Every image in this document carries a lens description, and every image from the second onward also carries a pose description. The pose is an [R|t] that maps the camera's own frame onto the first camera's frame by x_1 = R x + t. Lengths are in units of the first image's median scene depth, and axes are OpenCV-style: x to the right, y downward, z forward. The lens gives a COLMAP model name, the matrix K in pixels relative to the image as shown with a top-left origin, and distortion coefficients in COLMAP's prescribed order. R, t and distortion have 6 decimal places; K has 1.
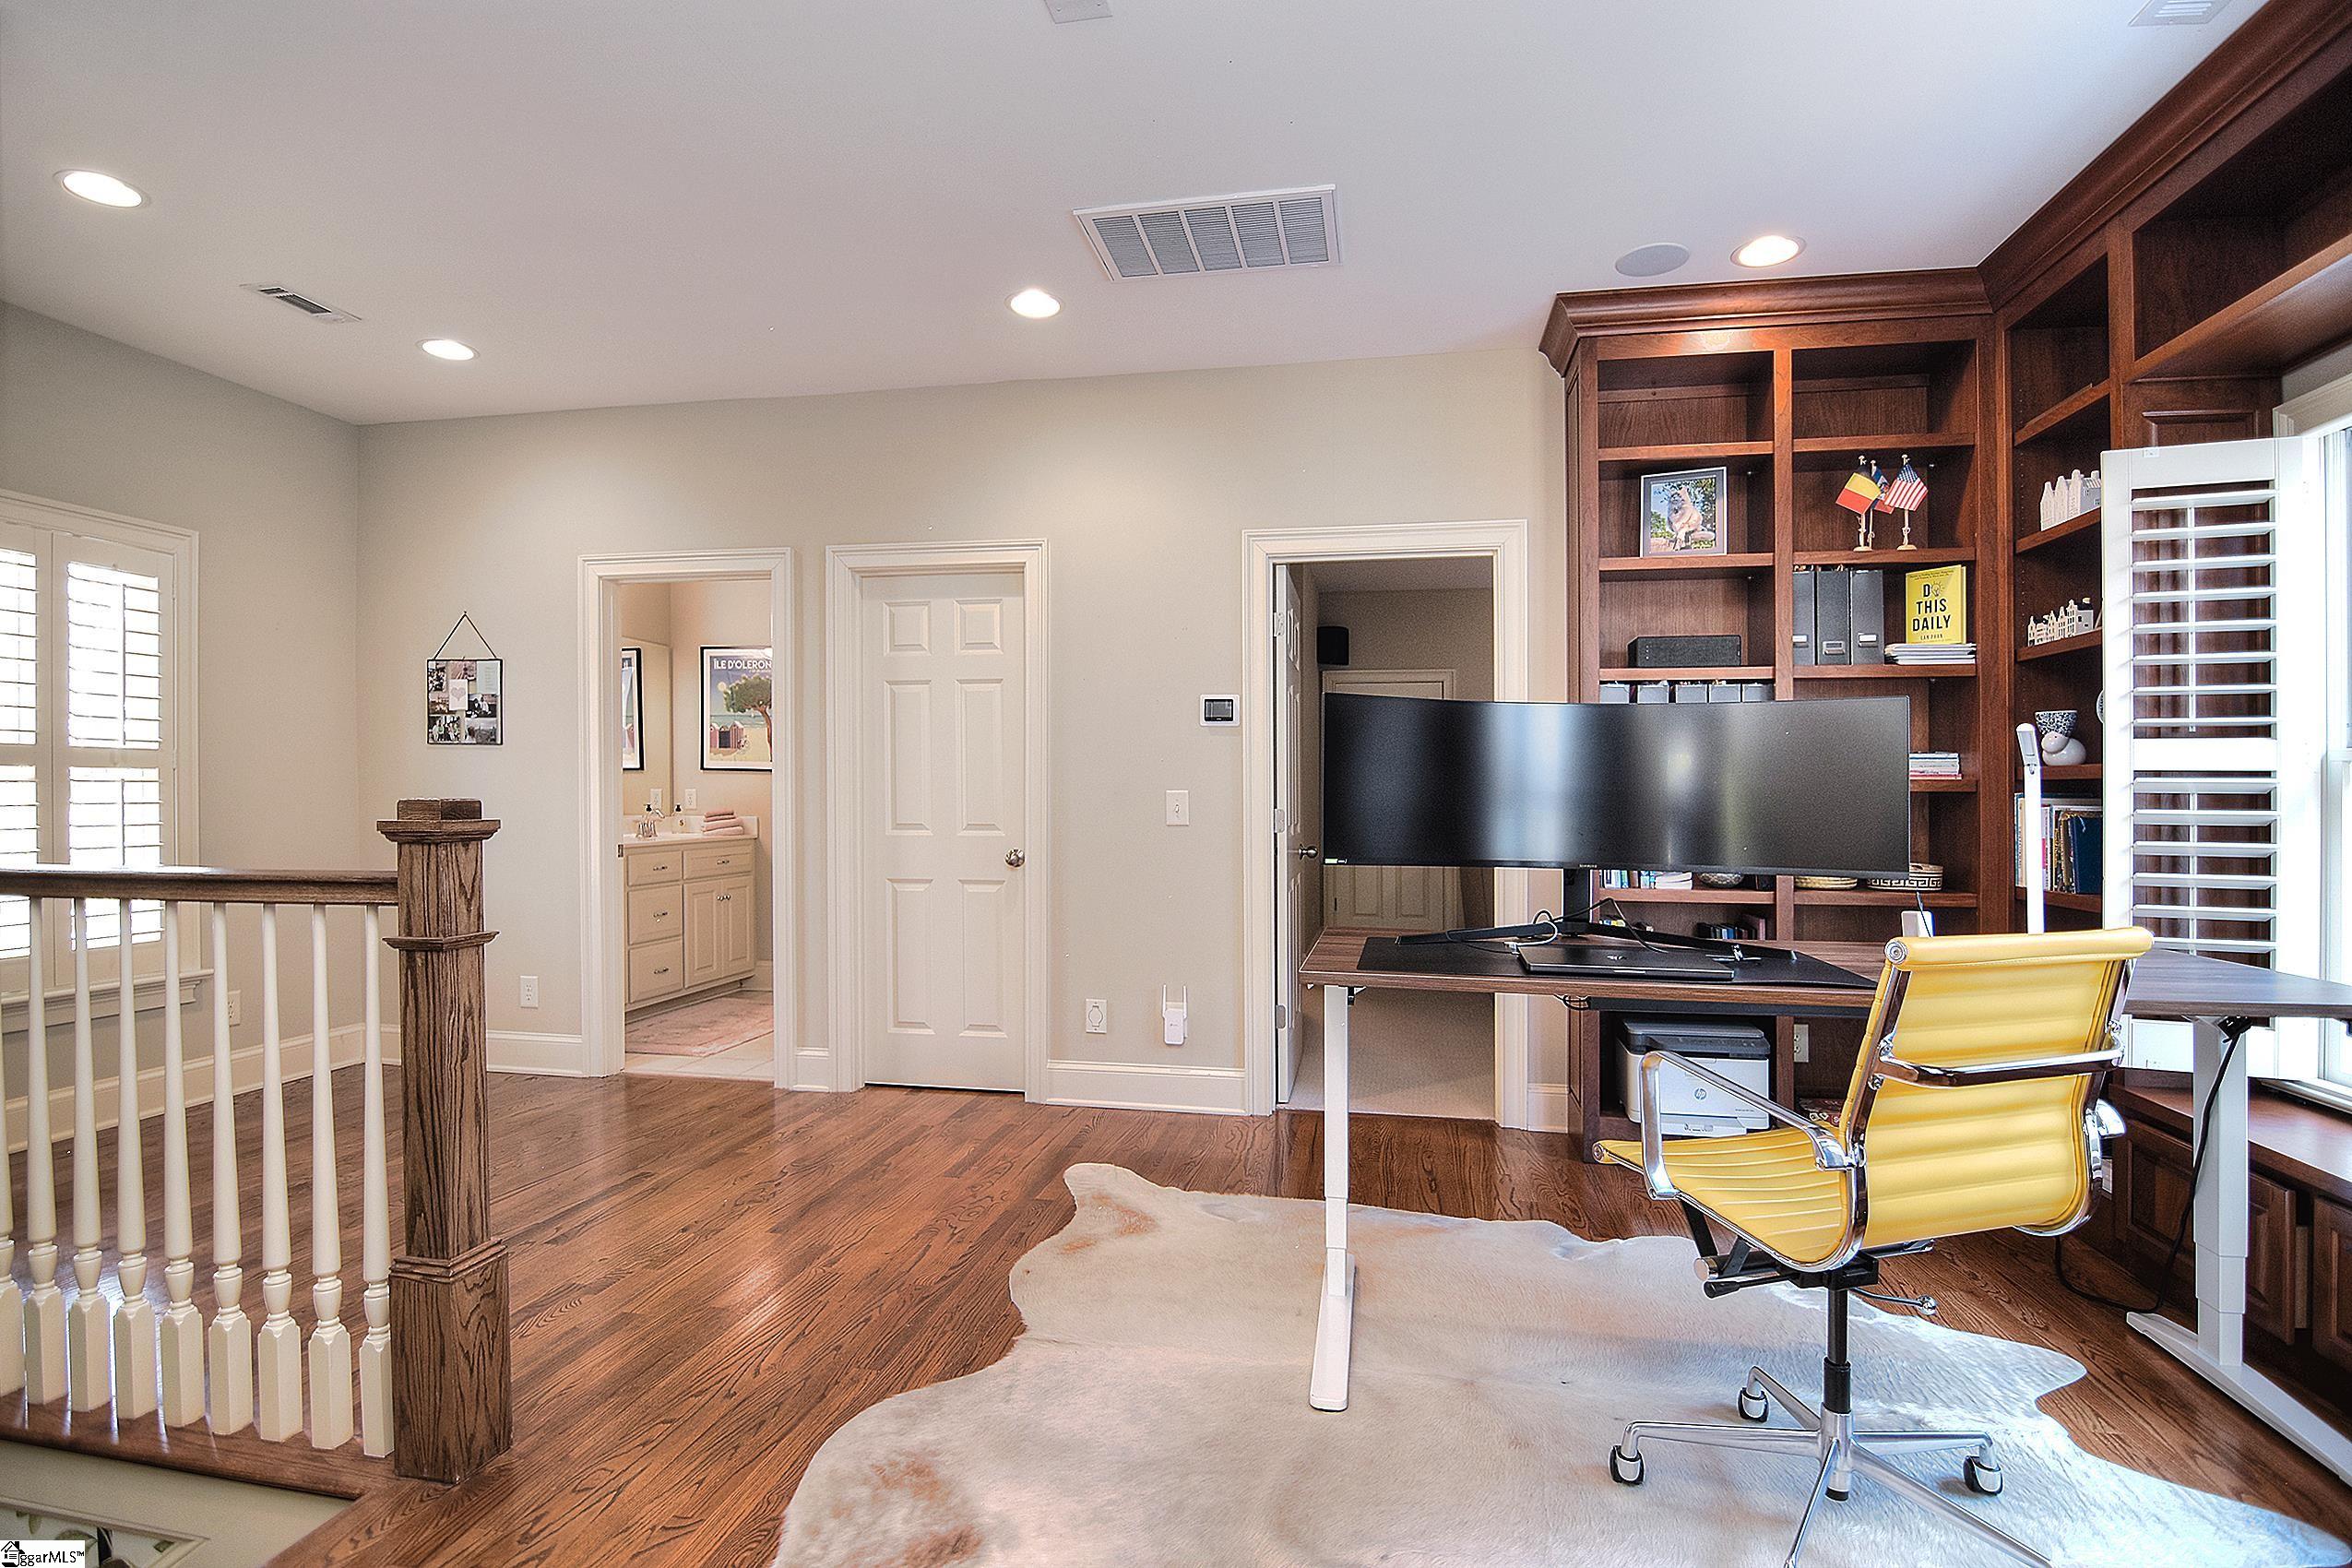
lens RADIAL K [[1136.9, 0, 1177.4], [0, 1136.9, 798.2], [0, 0, 1]] dist [-0.017552, -0.001760]
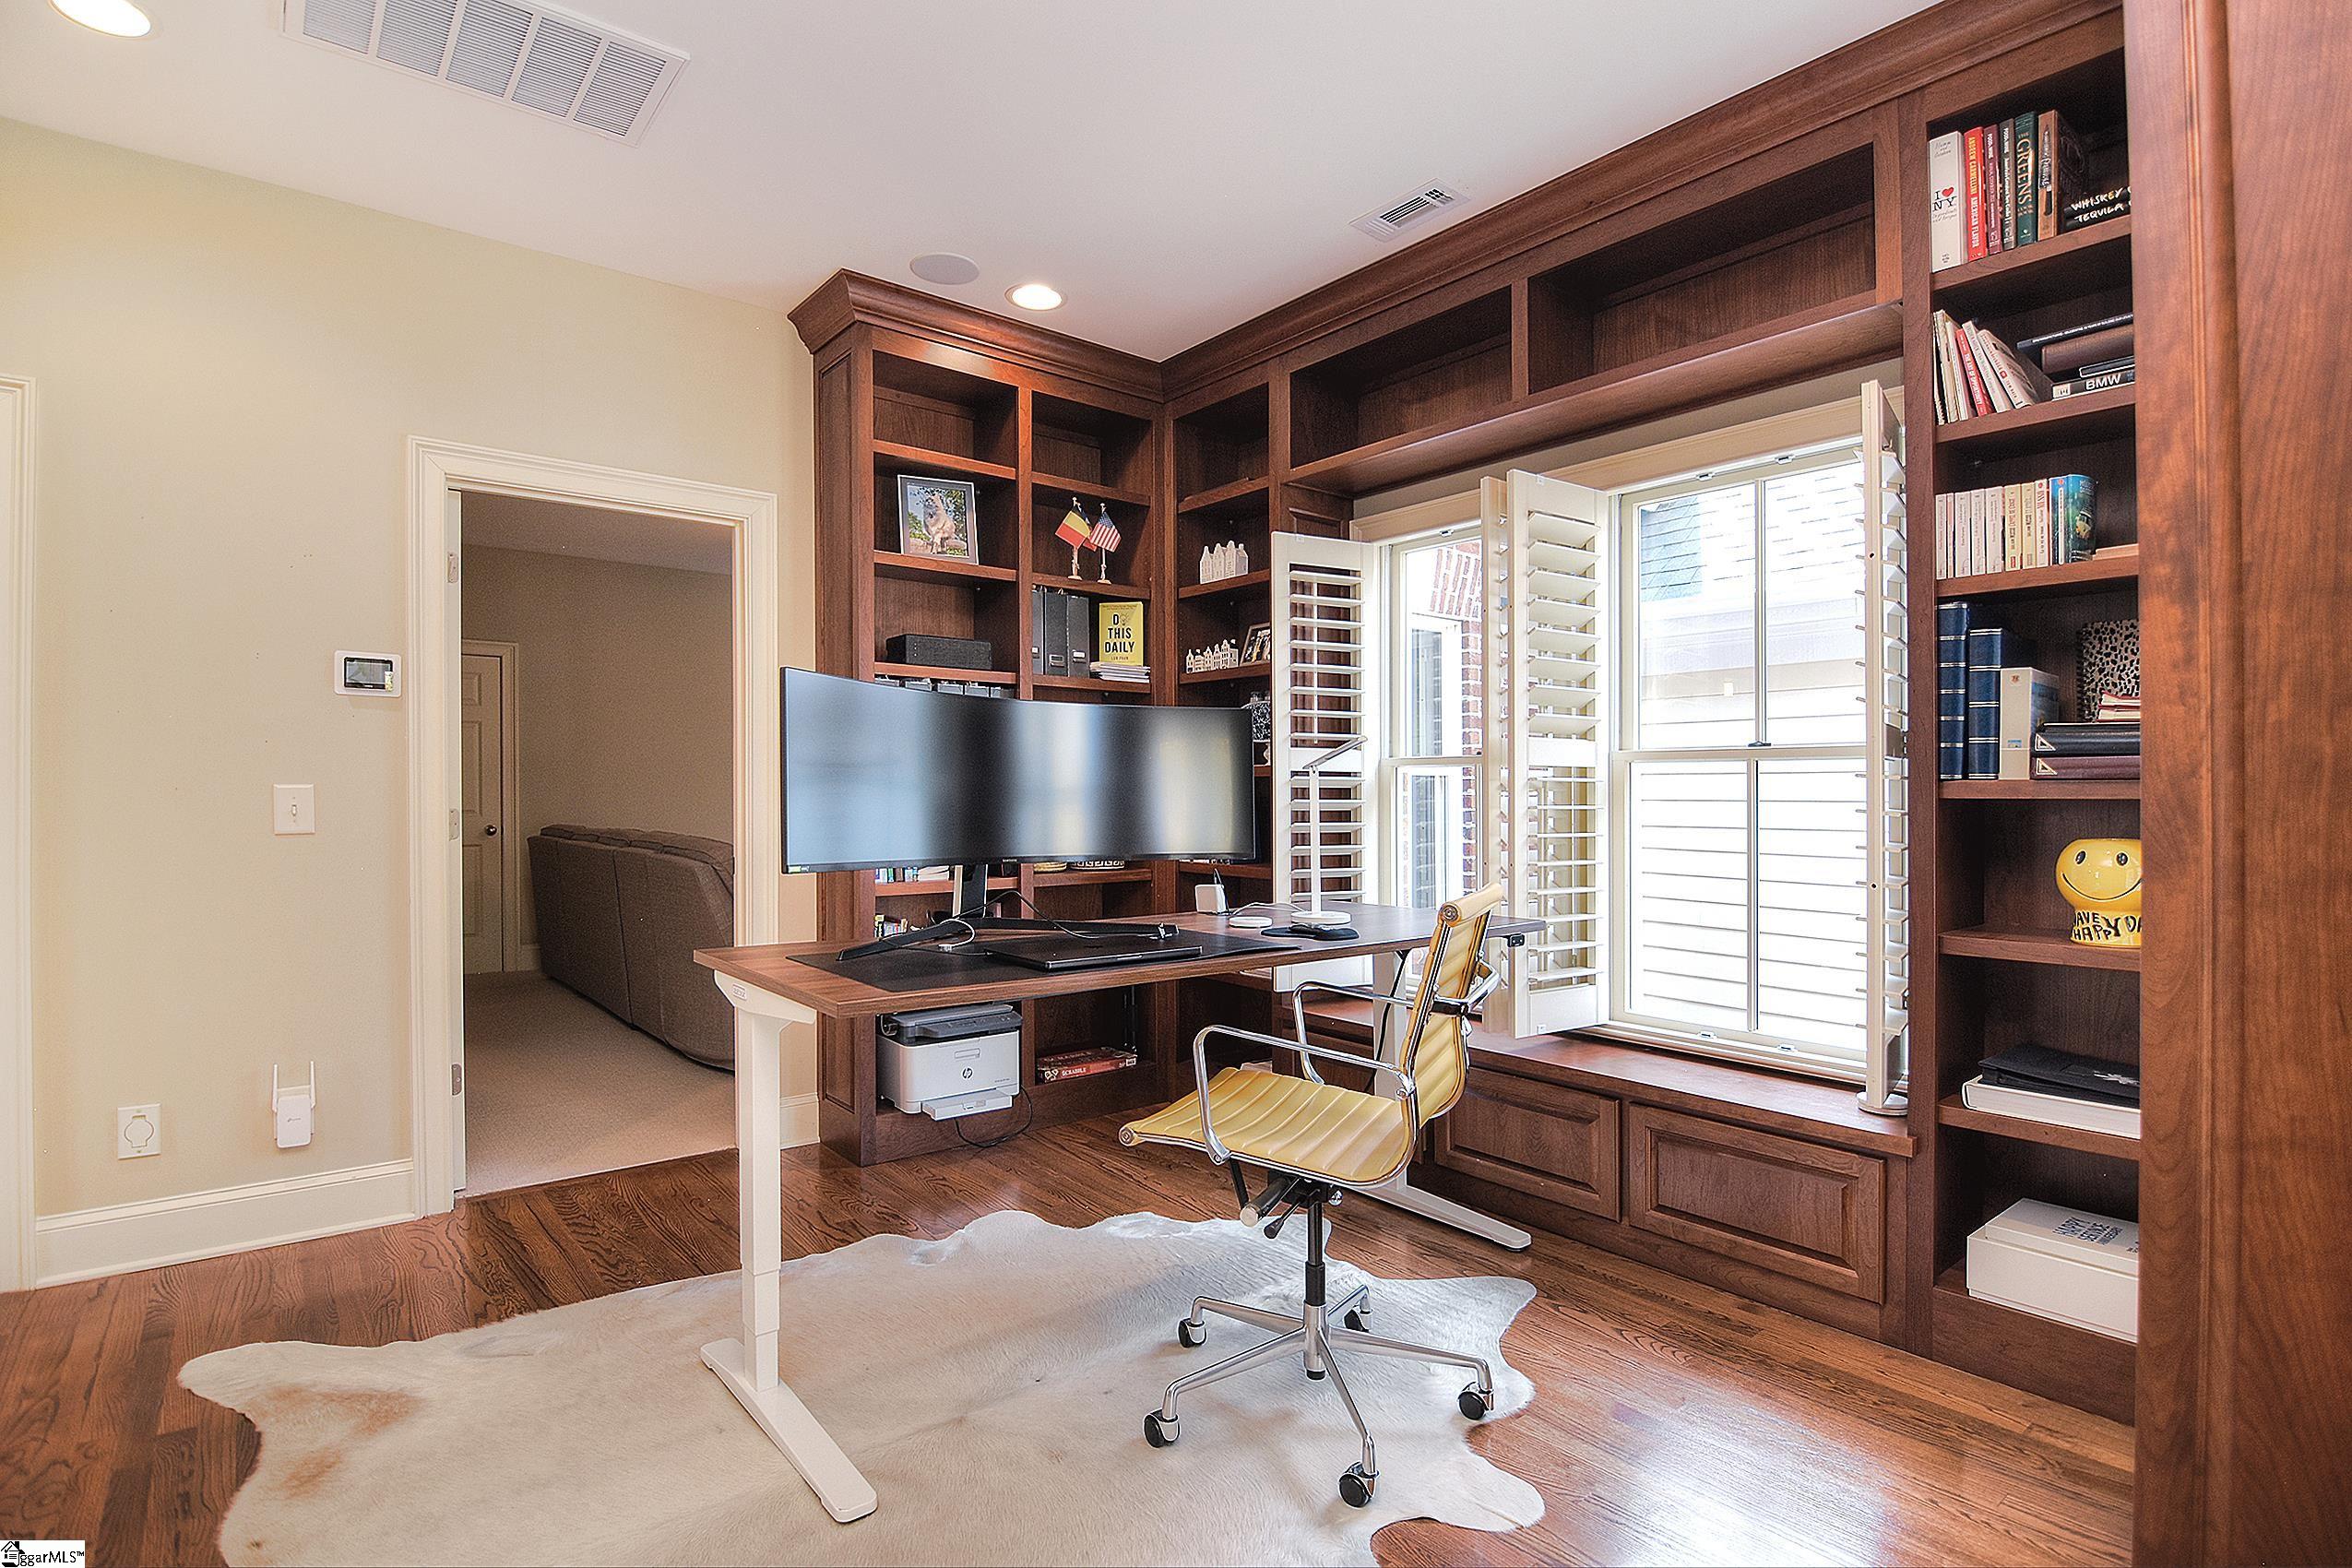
lens RADIAL K [[1136.9, 0, 1166.5], [0, 1136.9, 786.6], [0, 0, 1]] dist [-0.017552, -0.001760]
pose [[0.649952, 0.001400, 0.759974, -0.220569], [0.003263, 0.999984, -0.004633, -0.000094], [-0.759968, 0.005491, 0.649937, 0.171266]]
